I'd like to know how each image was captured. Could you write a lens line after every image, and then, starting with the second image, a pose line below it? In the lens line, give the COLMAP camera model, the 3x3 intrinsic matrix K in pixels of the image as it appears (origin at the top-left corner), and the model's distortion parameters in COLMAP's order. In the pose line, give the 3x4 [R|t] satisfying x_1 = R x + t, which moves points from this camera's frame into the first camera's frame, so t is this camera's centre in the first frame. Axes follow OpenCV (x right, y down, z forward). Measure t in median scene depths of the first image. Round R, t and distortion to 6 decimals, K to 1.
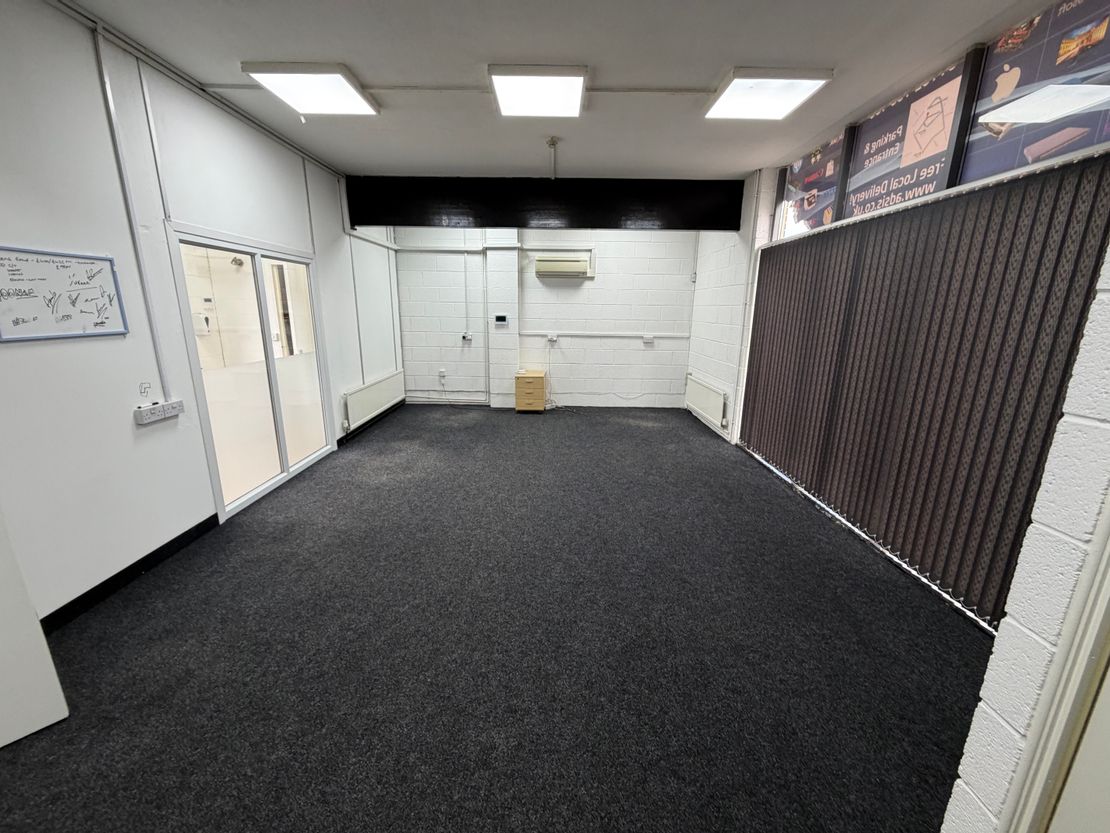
lens RADIAL K [[441.7, 0, 551.7], [0, 441.7, 414.0], [0, 0, 1]] dist [0.002059, -0.000268]
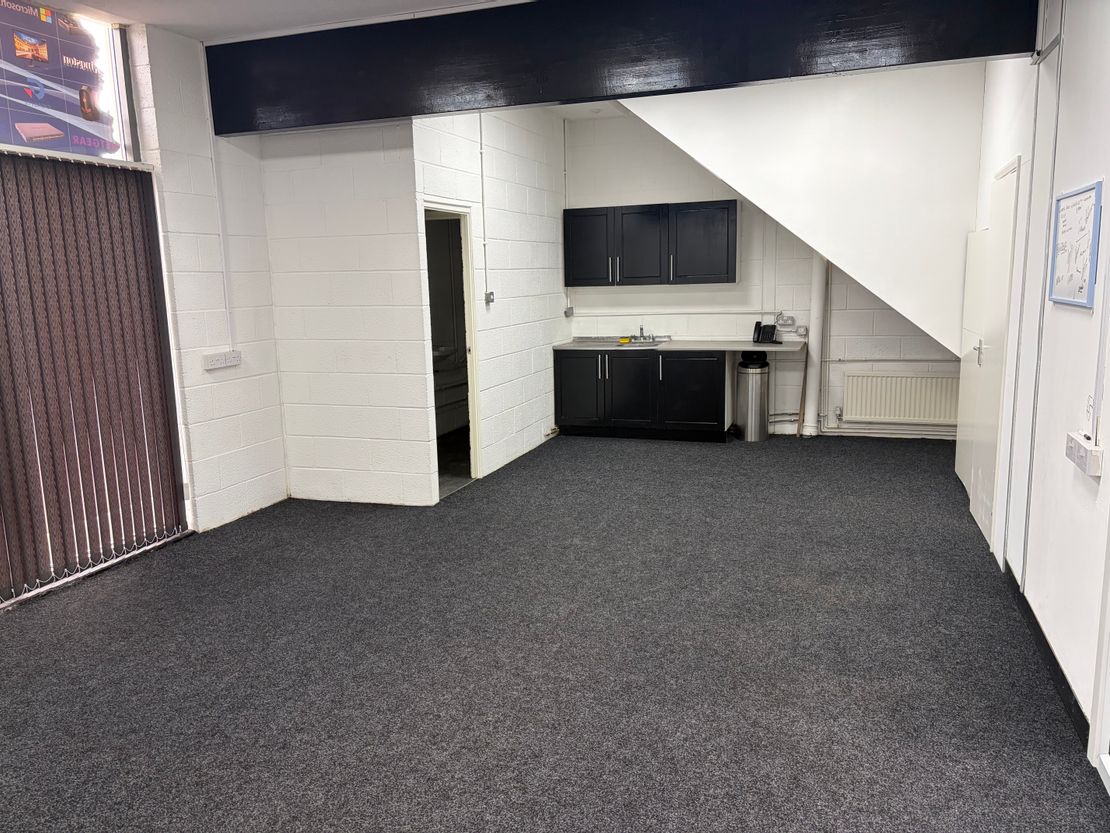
lens RADIAL K [[833.5, 0, 560.4], [0, 833.5, 418.4], [0, 0, 1]] dist [0.065872, -0.074753]
pose [[-0.946238, -0.041602, 0.320785, -0.617779], [0.091678, 0.916541, 0.389291, -0.514109], [-0.310208, 0.397771, -0.863452, 2.107704]]
